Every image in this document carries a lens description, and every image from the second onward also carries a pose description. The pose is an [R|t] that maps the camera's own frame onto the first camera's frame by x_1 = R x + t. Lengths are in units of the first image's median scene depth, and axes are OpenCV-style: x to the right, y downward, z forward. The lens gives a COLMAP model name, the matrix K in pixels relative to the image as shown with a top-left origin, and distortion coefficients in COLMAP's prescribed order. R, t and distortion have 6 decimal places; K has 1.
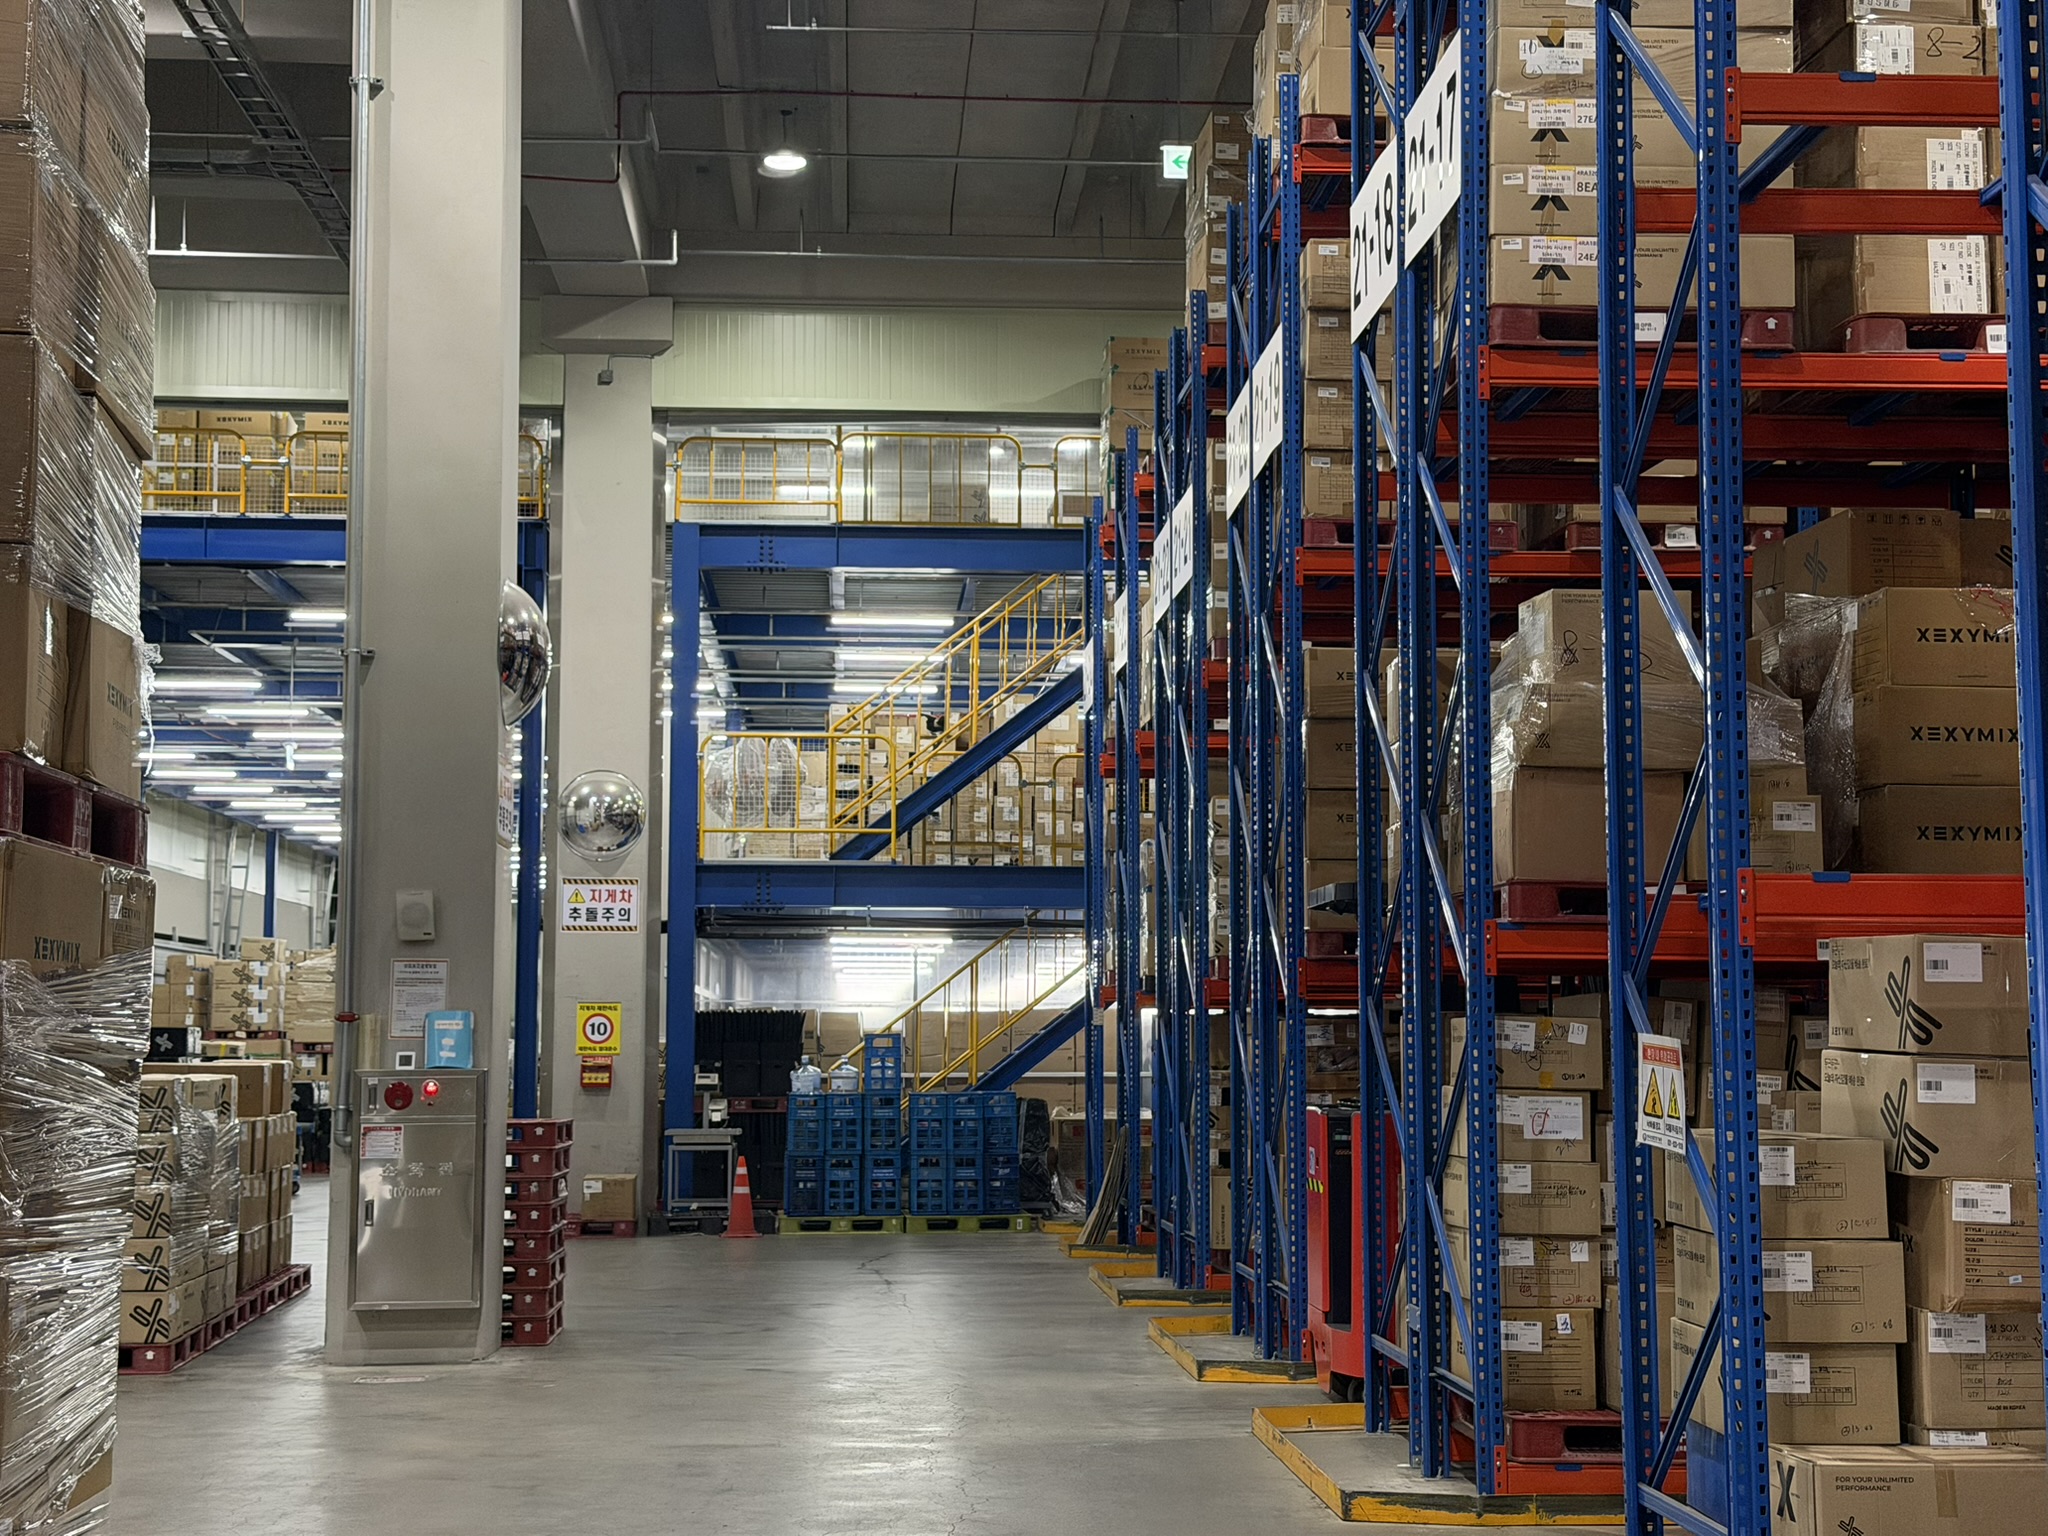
lens RADIAL K [[2970.0, 0, 1024.0], [0, 2970.0, 768.0], [0, 0, 1]] dist [0.143374, -0.047956]
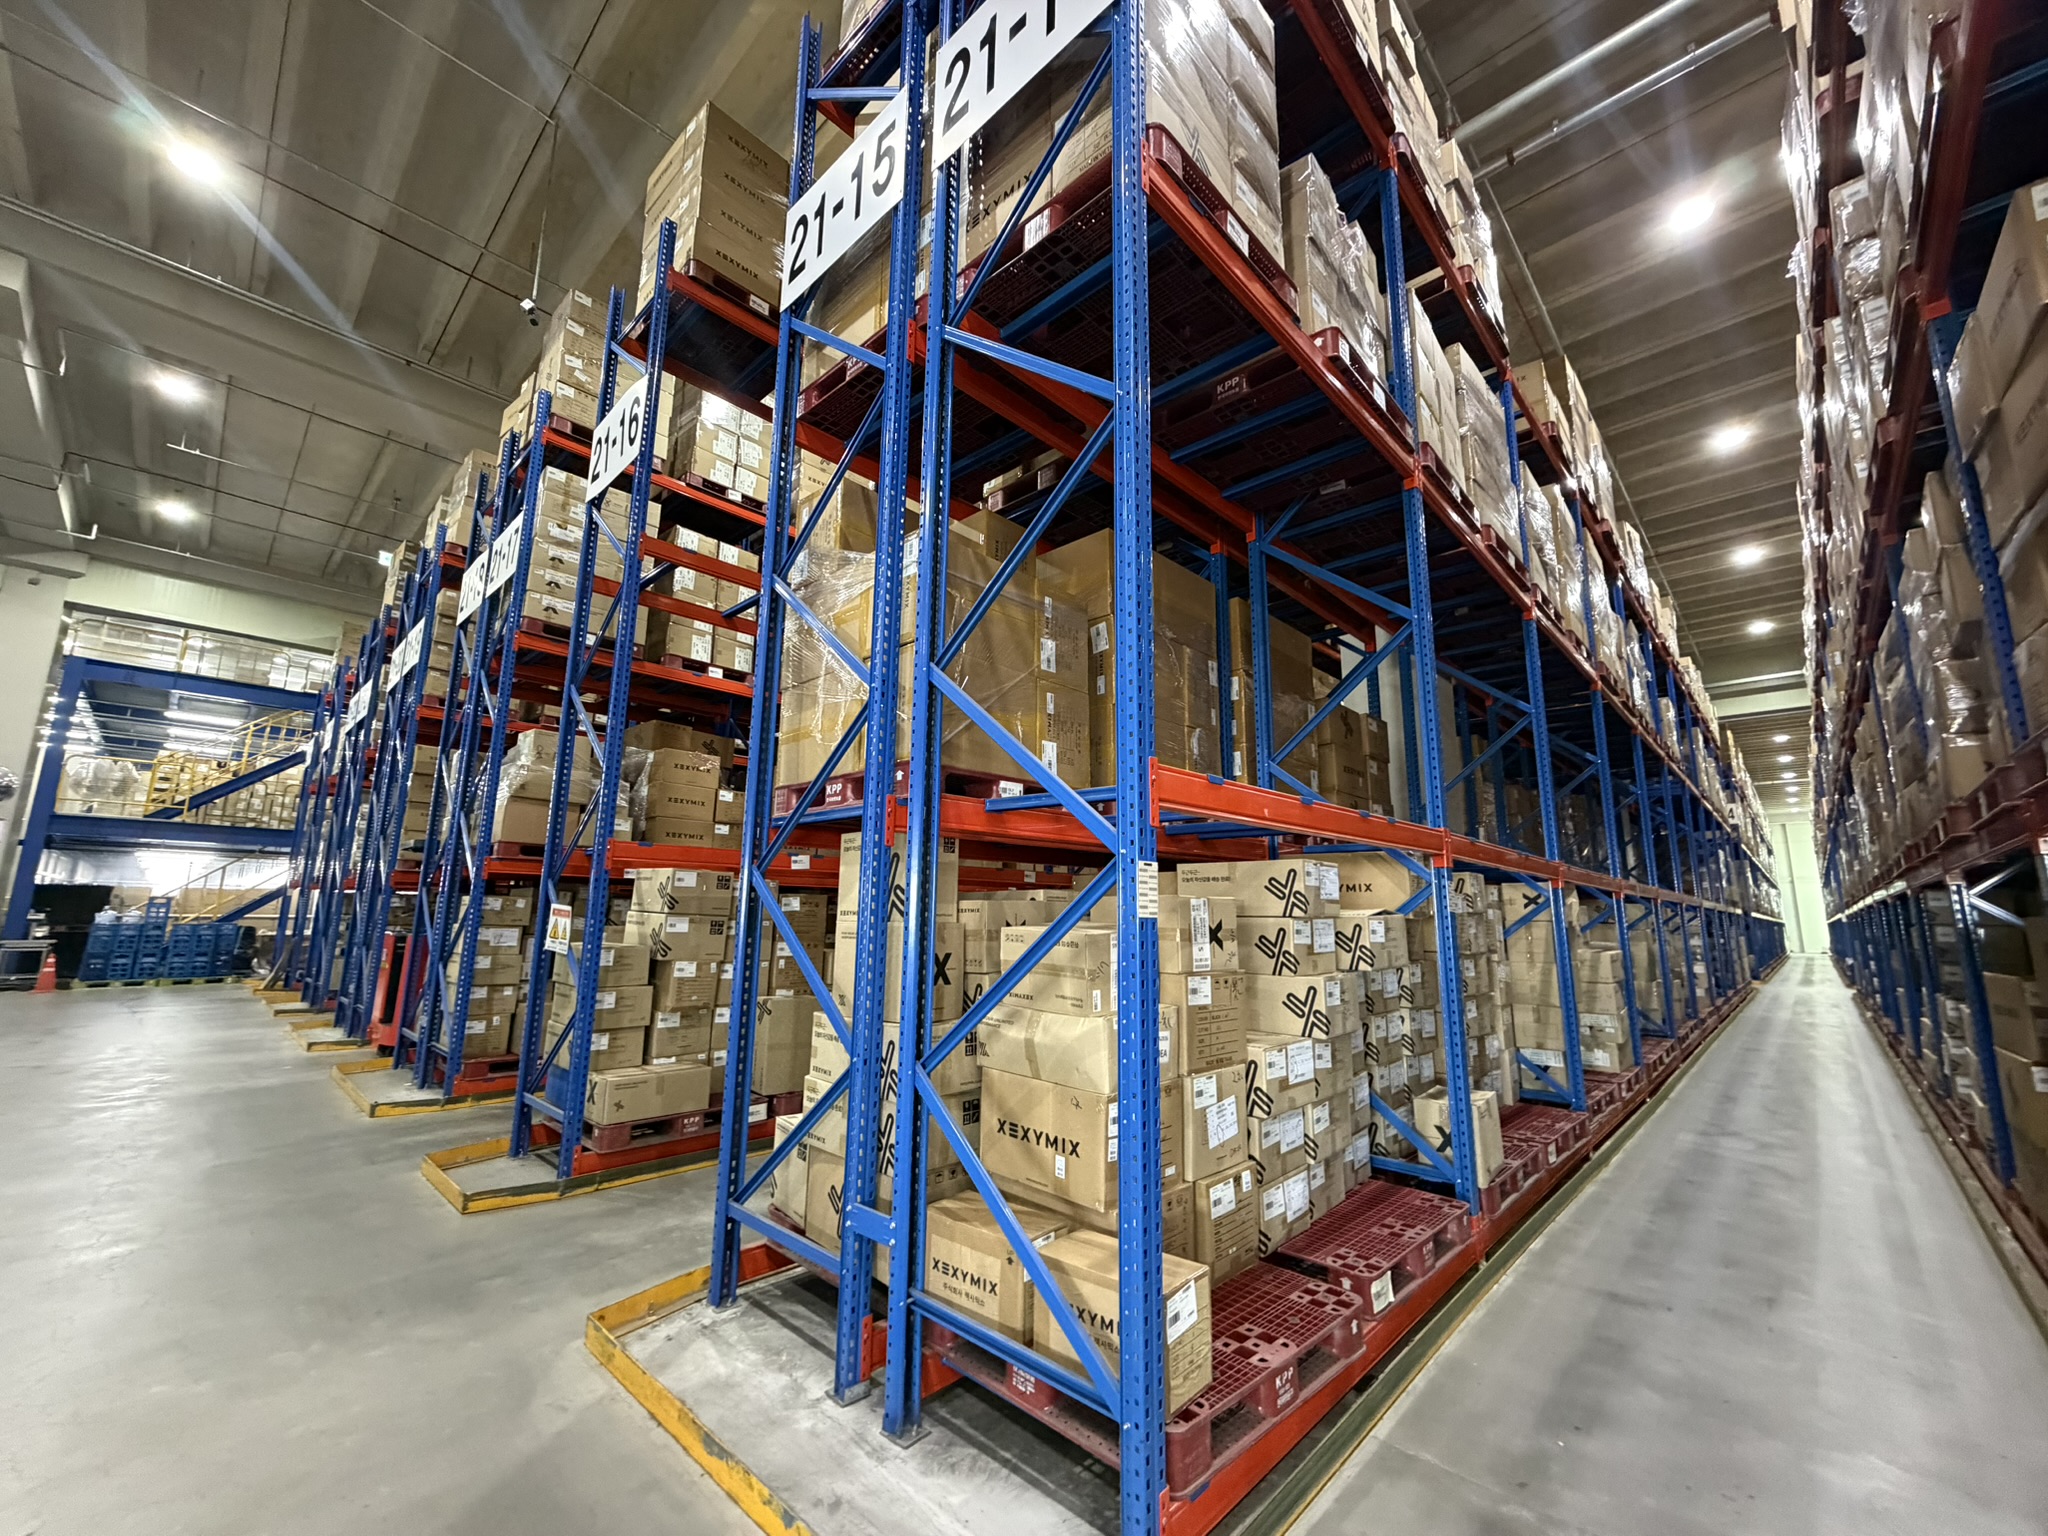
lens RADIAL K [[813.9, 0, 1019.0], [0, 813.9, 767.4], [0, 0, 1]] dist [0.001115, -0.000401]
pose [[0.741752, 0.131624, 0.657632, 0.023110], [-0.078343, 0.990845, -0.109952, 0.013698], [-0.666083, 0.030036, 0.745272, 0.156603]]
